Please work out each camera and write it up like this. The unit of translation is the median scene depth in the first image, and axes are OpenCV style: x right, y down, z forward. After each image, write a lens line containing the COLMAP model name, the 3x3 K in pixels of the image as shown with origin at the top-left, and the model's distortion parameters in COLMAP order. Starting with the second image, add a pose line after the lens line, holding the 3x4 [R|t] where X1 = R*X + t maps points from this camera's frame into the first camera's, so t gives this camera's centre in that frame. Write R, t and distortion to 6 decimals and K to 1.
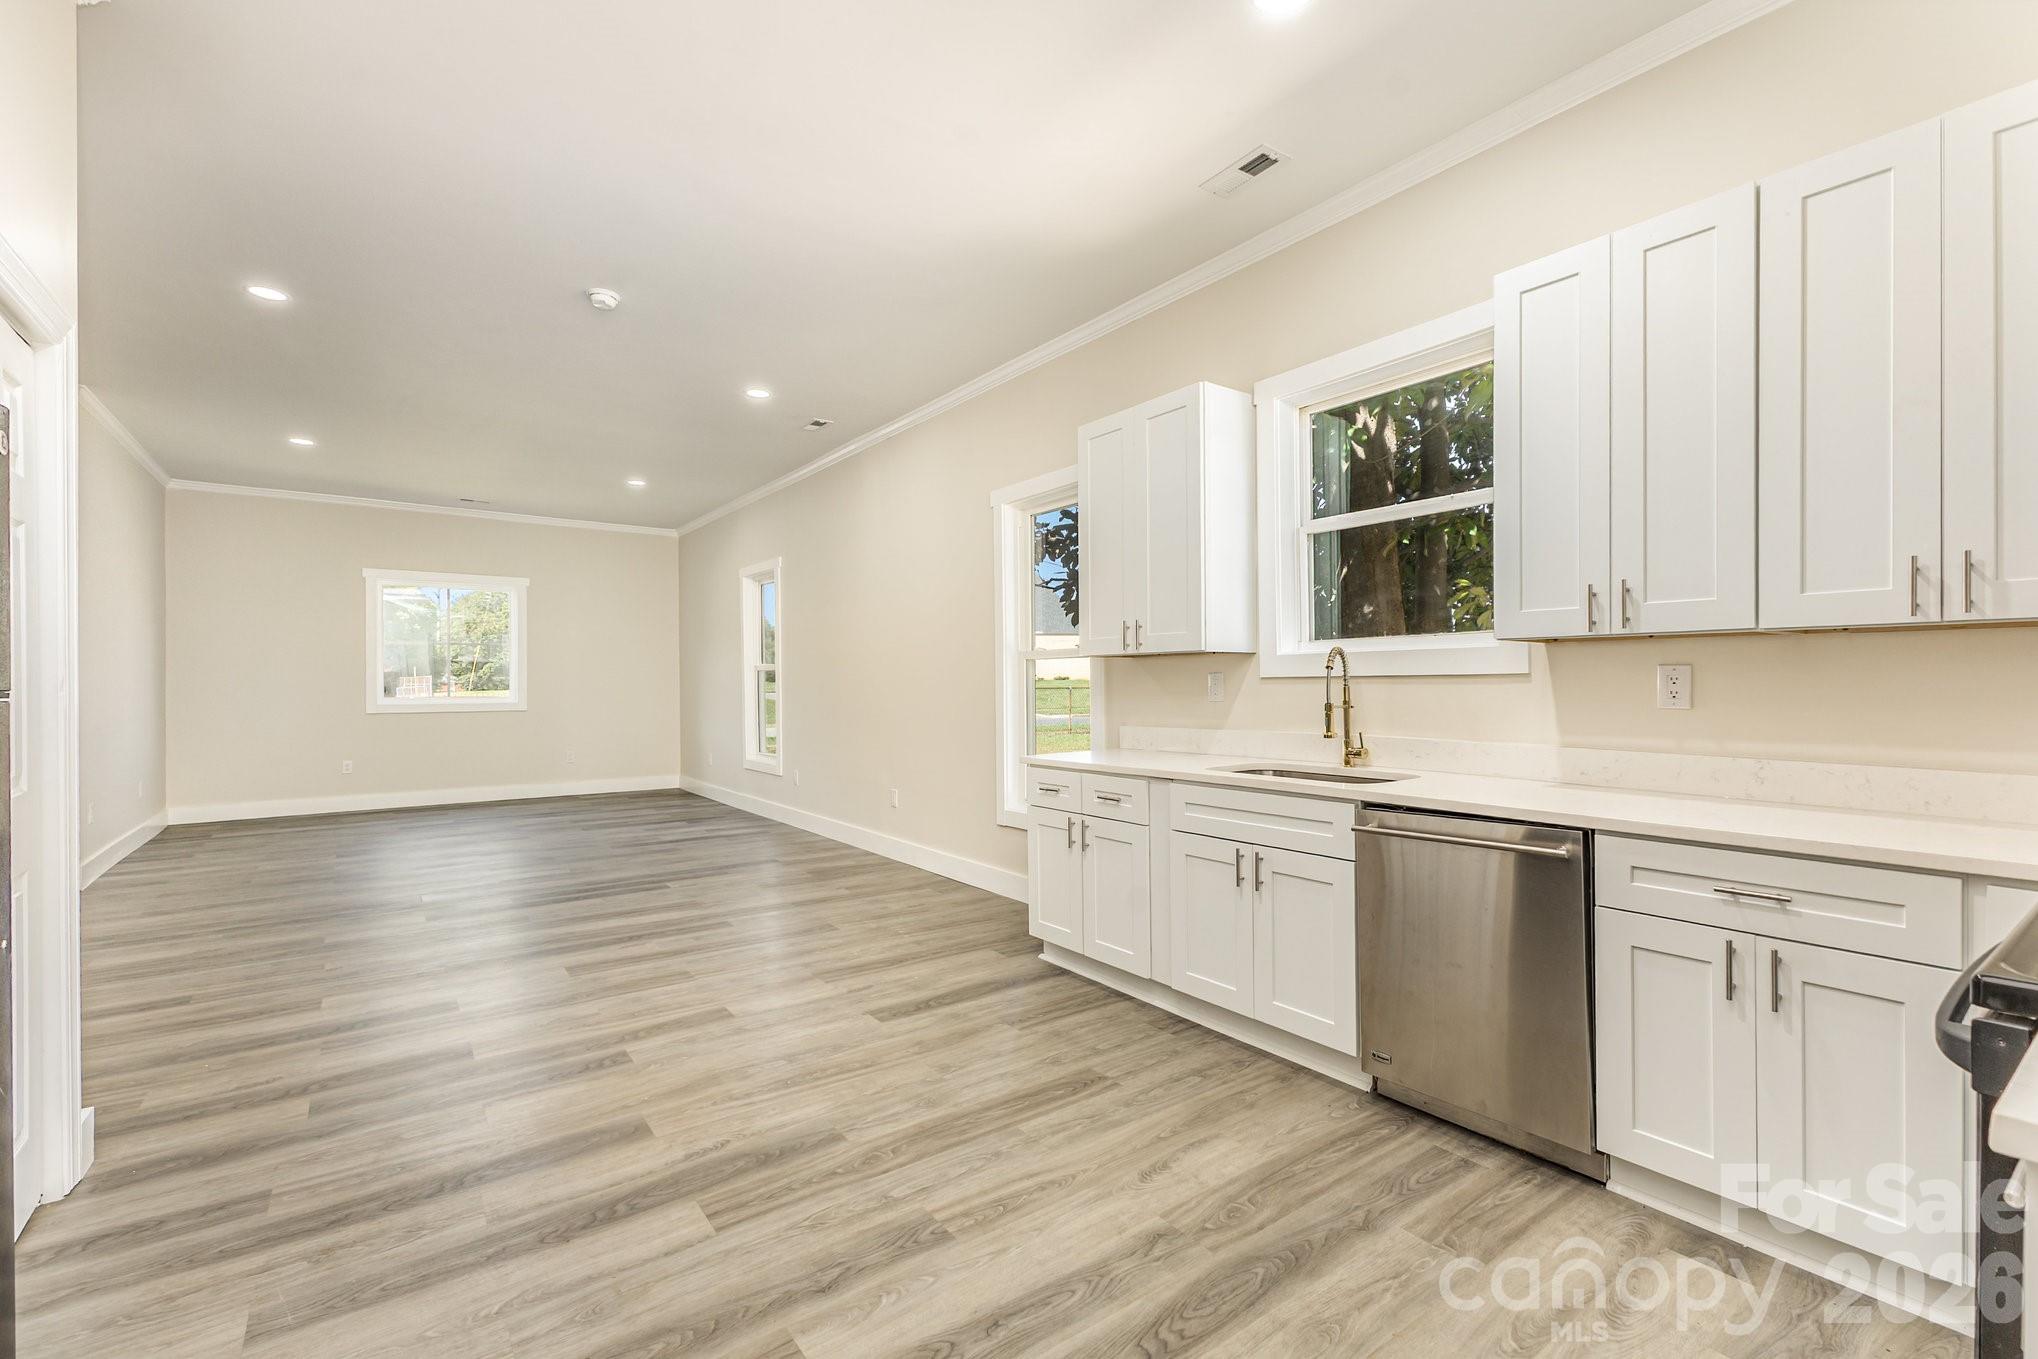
lens RADIAL K [[884.6, 0, 1030.3], [0, 884.6, 685.9], [0, 0, 1]] dist [0.009299, -0.001196]
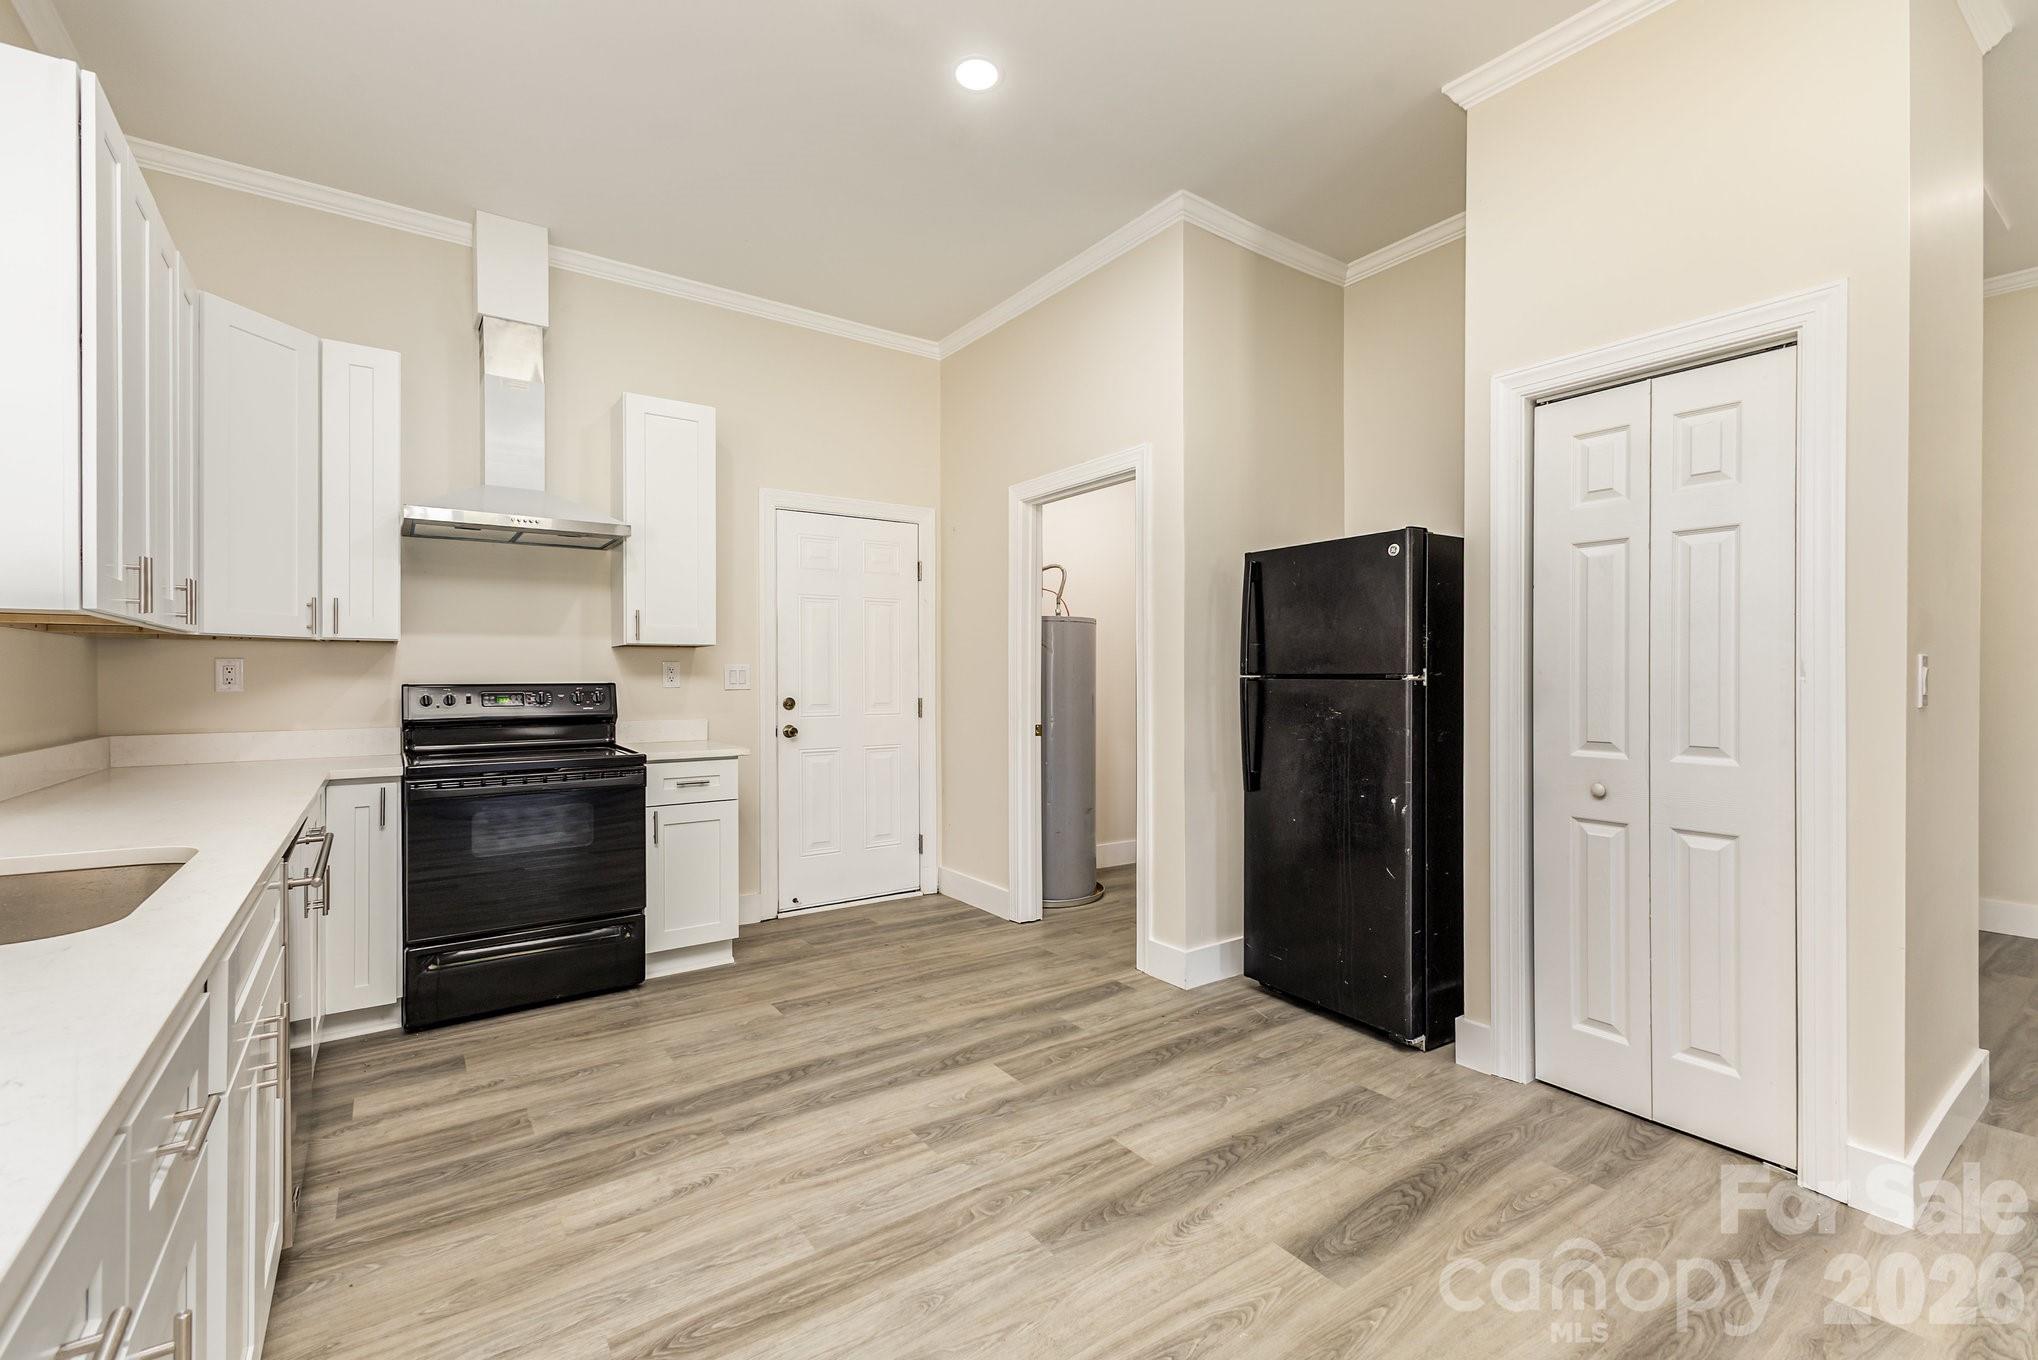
lens RADIAL K [[884.6, 0, 1015.8], [0, 884.6, 677.1], [0, 0, 1]] dist [0.009299, -0.001196]
pose [[-0.999554, 0.005248, 0.029413, -0.232808], [0.005525, 0.999941, 0.009352, -0.005242], [-0.029362, 0.009510, -0.999524, 1.917652]]
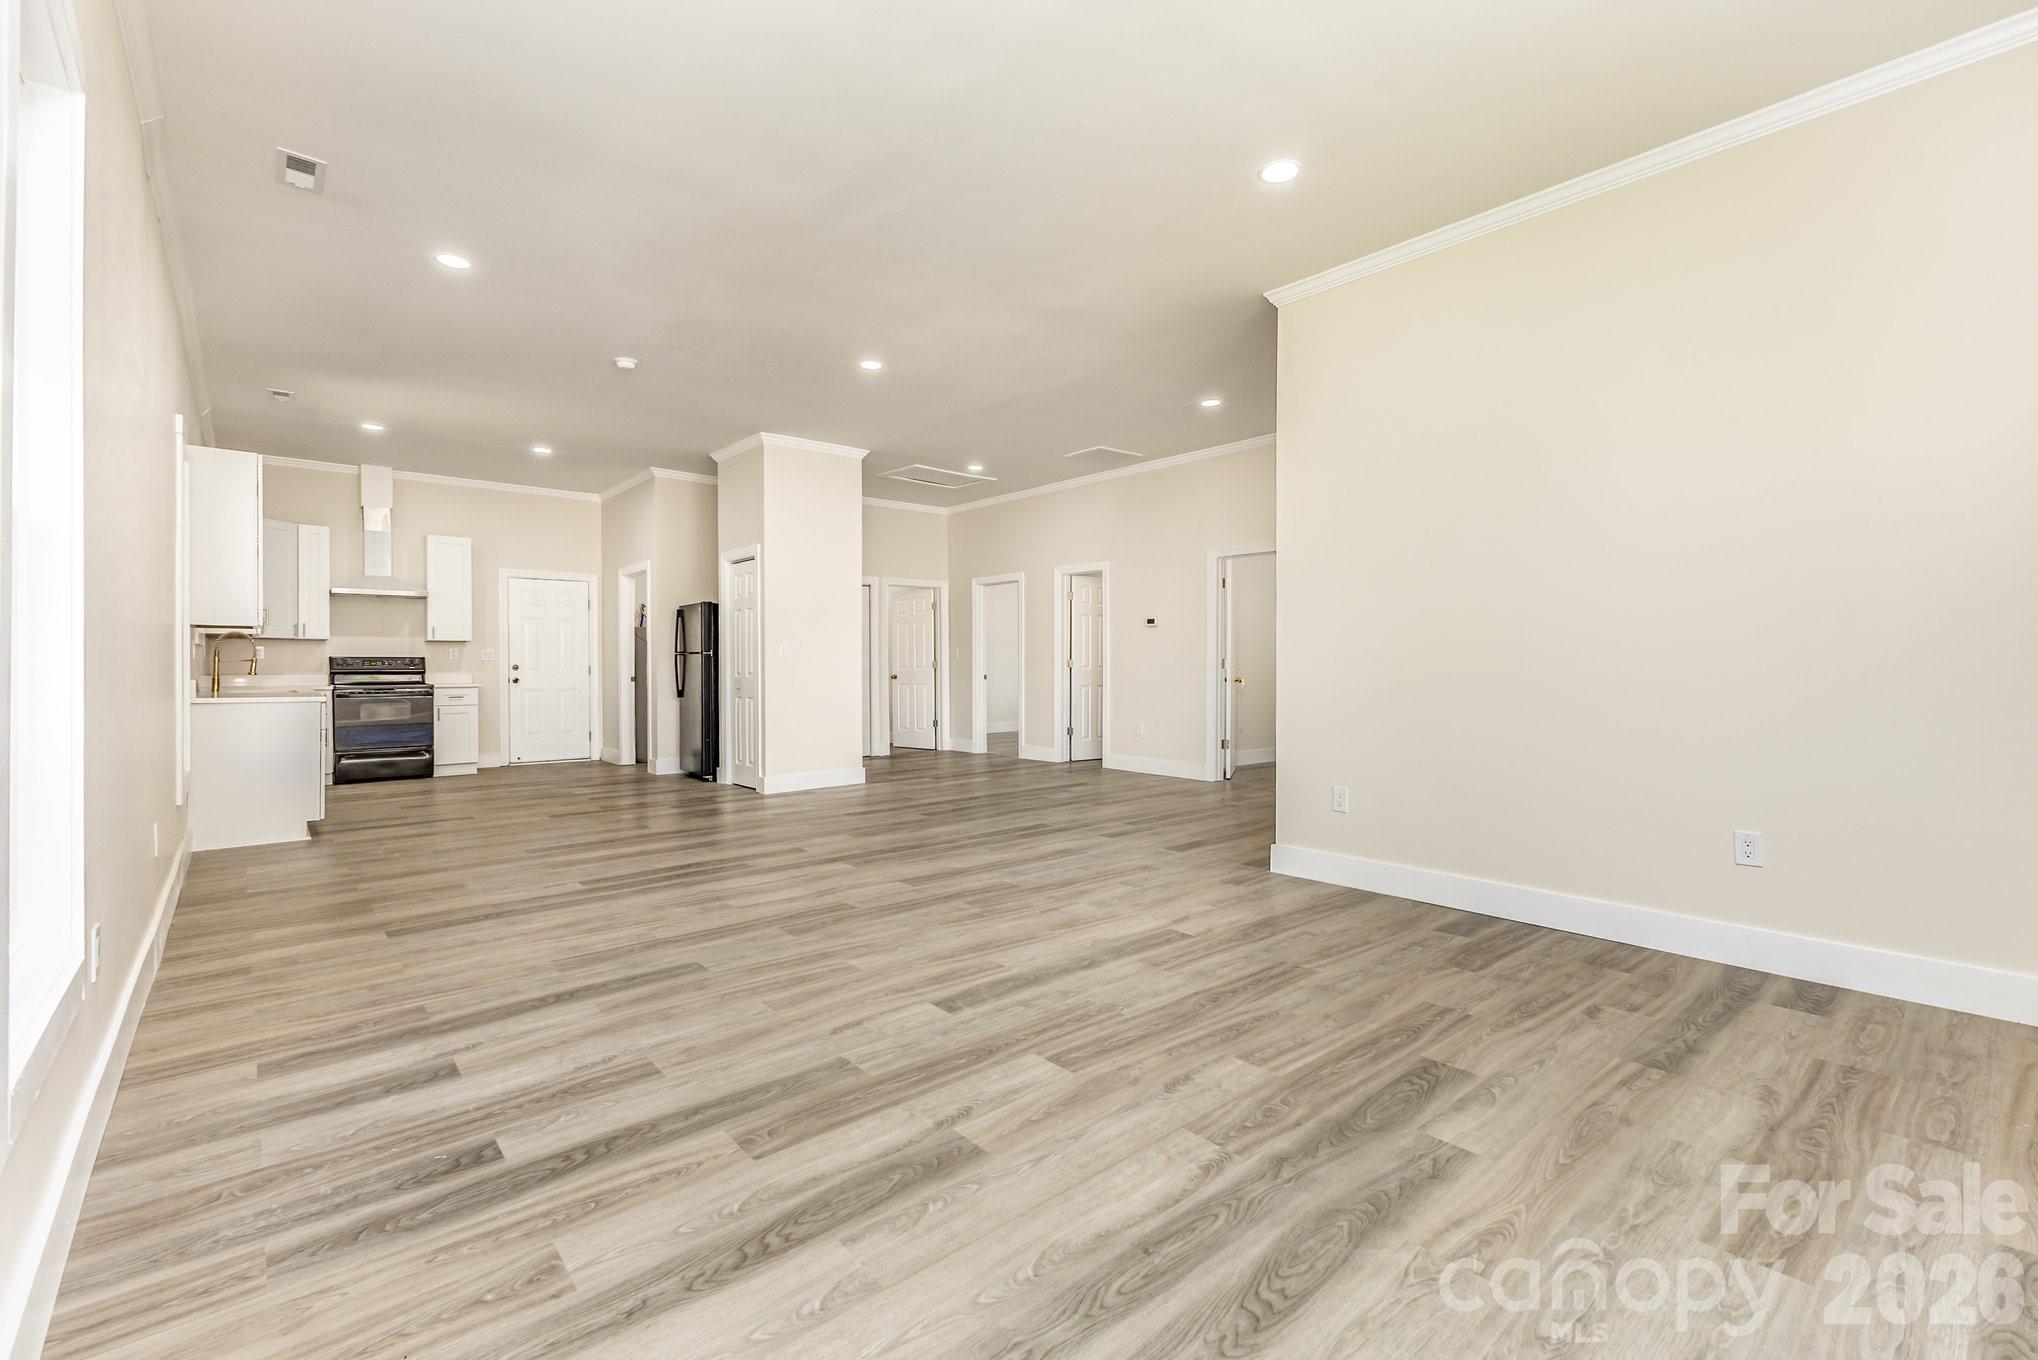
lens RADIAL K [[884.6, 0, 1031.2], [0, 884.6, 665.7], [0, 0, 1]] dist [0.009299, -0.001196]
pose [[-0.997592, 0.006664, -0.069033, -1.875957], [0.005970, 0.999930, 0.010263, 0.032324], [0.069097, 0.009826, -0.997562, 4.440574]]
